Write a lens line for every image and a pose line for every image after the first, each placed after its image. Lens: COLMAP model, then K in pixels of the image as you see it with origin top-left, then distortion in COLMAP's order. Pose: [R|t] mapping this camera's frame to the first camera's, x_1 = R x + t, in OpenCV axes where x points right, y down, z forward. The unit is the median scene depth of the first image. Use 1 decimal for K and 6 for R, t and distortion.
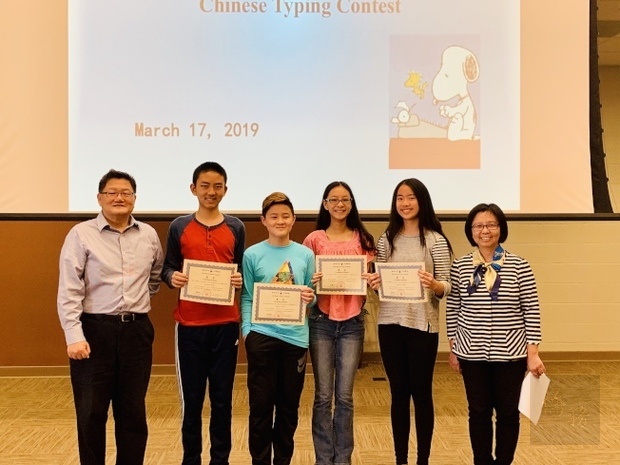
lens RADIAL K [[847.4, 0, 310.0], [0, 847.4, 232.5], [0, 0, 1]] dist [0.228183, -0.831356]
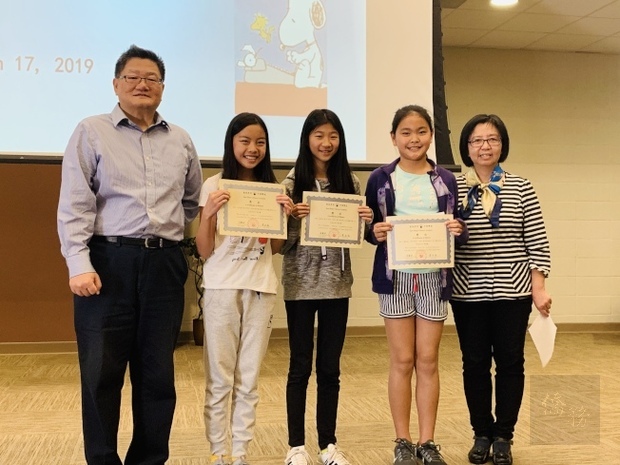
lens RADIAL K [[847.4, 0, 310.0], [0, 847.4, 232.5], [0, 0, 1]] dist [0.228183, -0.831356]
pose [[0.979154, 0.007803, 0.202968, -0.167478], [-0.019703, 0.998198, 0.056676, 0.032375], [-0.202160, -0.059494, 0.977544, 0.157847]]
